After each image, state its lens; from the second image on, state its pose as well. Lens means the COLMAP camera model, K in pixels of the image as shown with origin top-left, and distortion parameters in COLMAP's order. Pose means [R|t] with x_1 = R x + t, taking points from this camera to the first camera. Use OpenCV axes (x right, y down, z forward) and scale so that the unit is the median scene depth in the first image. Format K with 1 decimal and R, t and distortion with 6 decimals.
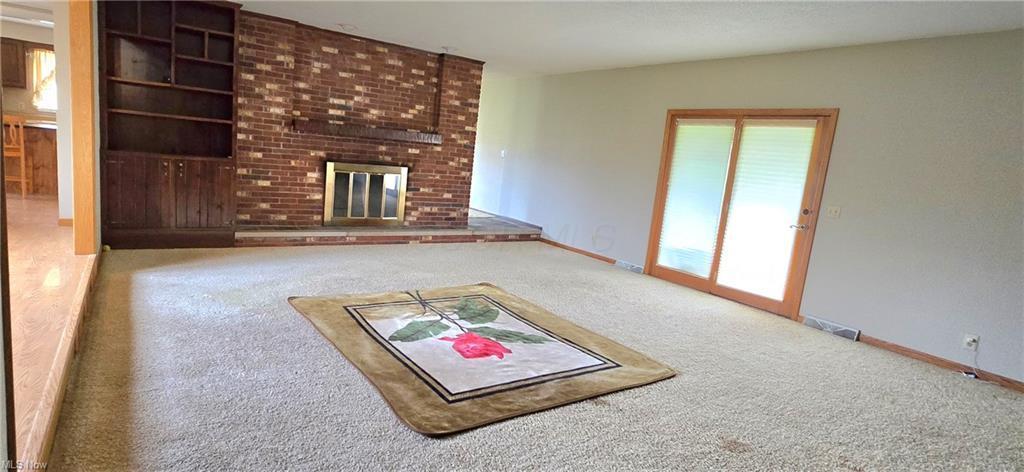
lens RADIAL K [[529.6, 0, 516.3], [0, 529.6, 240.4], [0, 0, 1]] dist [0.000440, 0.000877]
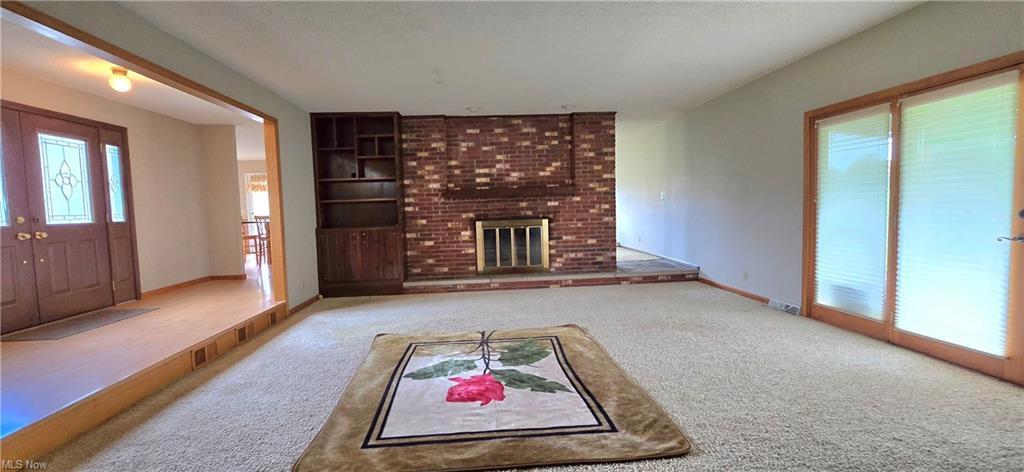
lens RADIAL K [[452.4, 0, 506.5], [0, 452.4, 236.1], [0, 0, 1]] dist [-0.004323, 0.001183]
pose [[0.847013, -0.092933, -0.523386, 0.256579], [0.031129, 0.991581, -0.125690, 0.017589], [0.530660, 0.090169, 0.842775, 0.190329]]
